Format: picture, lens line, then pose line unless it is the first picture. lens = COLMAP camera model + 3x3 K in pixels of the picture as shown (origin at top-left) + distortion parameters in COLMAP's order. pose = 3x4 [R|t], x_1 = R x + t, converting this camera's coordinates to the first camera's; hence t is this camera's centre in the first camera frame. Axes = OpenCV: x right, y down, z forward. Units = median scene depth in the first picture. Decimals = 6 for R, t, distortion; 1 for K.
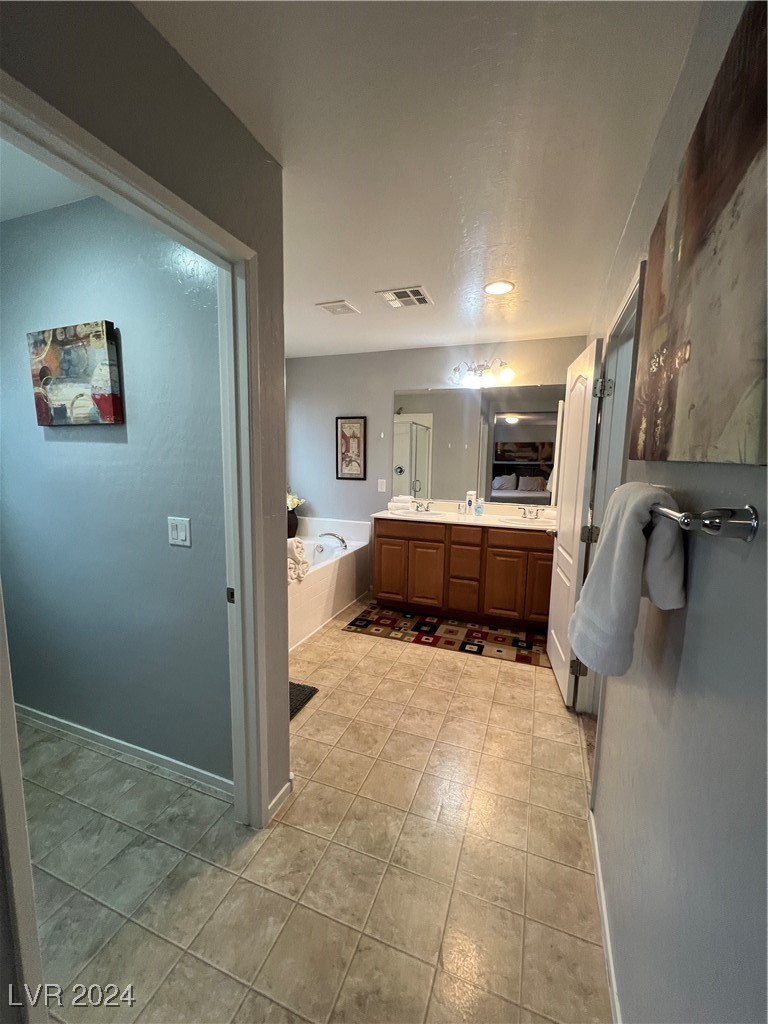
lens RADIAL K [[413.0, 0, 385.2], [0, 413.0, 511.1], [0, 0, 1]] dist [0.000995, -0.000025]
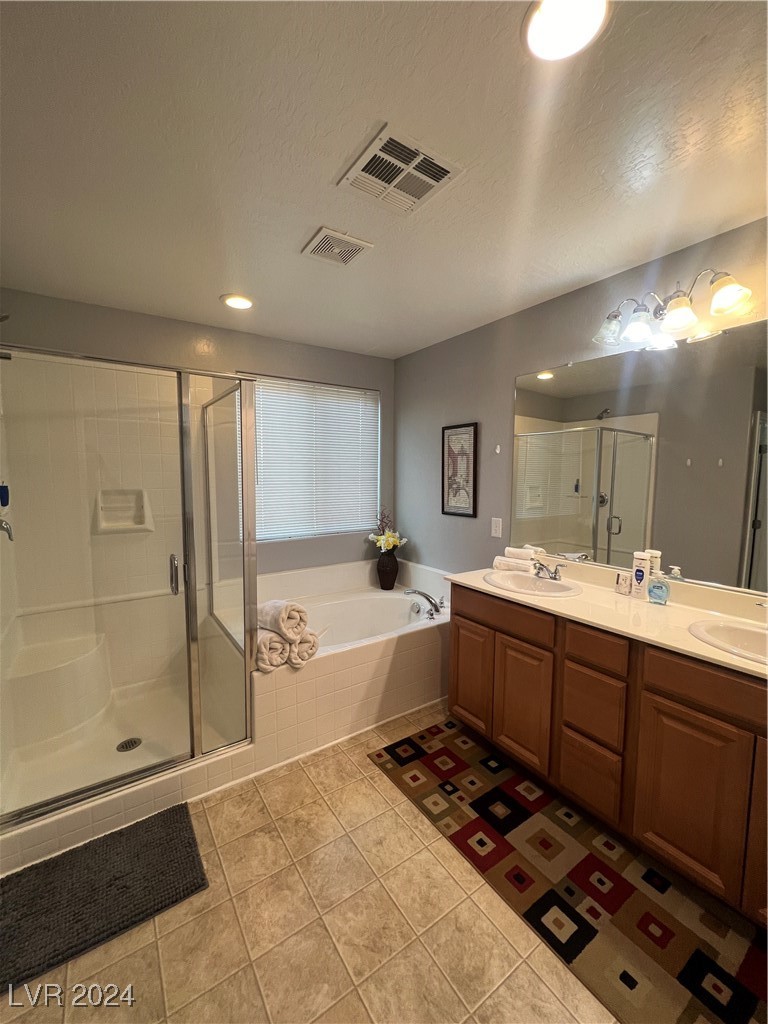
lens RADIAL K [[413.0, 0, 385.2], [0, 413.0, 511.1], [0, 0, 1]] dist [0.000995, -0.000025]
pose [[0.821631, 0.034943, -0.568948, 0.263614], [-0.065291, 0.997319, -0.033035, -0.067469], [0.566268, 0.064290, 0.821710, 0.464412]]
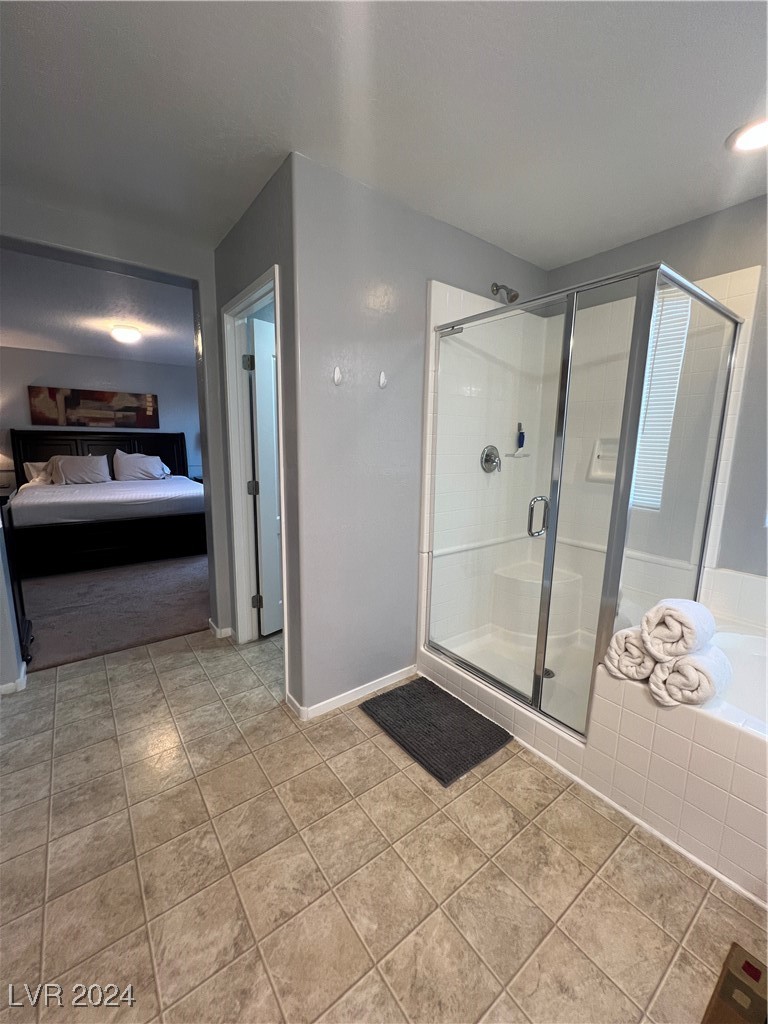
lens RADIAL K [[413.0, 0, 385.2], [0, 413.0, 511.1], [0, 0, 1]] dist [0.000995, -0.000025]
pose [[-0.530202, 0.117544, -0.839684, 0.278352], [-0.136900, 0.965481, 0.221597, -0.081313], [0.836746, 0.232444, -0.495808, 0.841855]]
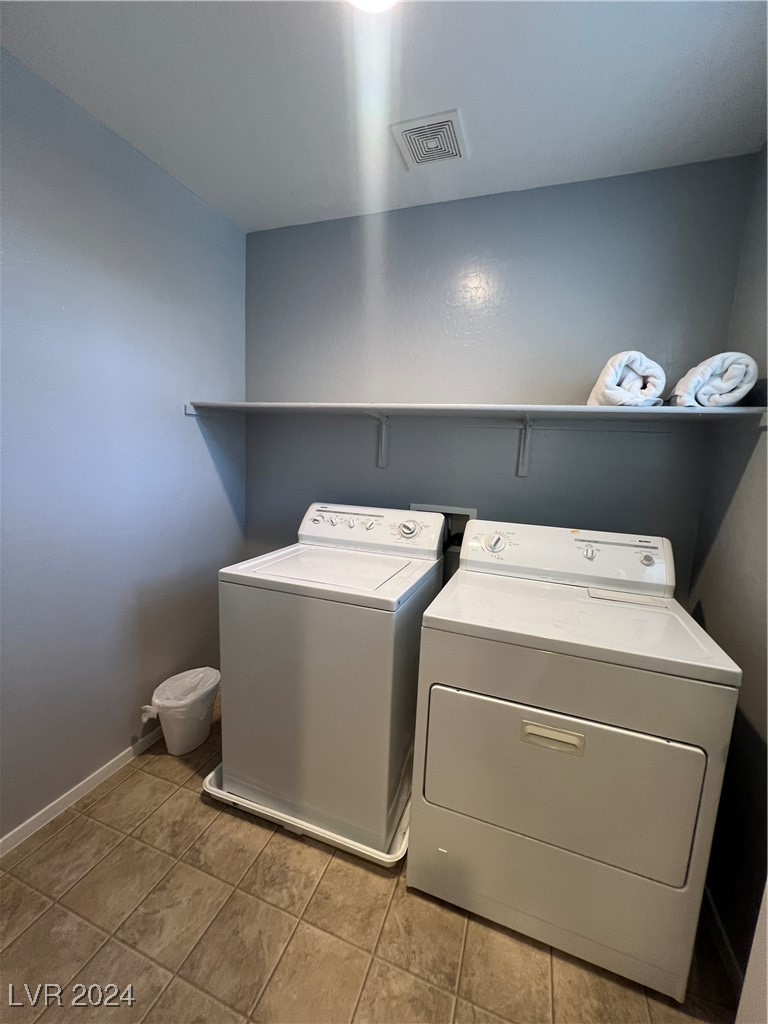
lens RADIAL K [[413.0, 0, 385.2], [0, 413.0, 511.1], [0, 0, 1]] dist [0.000995, -0.000025]
pose [[-0.013321, -0.164793, 0.986238, -0.239043], [0.089563, 0.982165, 0.165322, -0.043240], [-0.995892, 0.090533, 0.001676, 0.447597]]
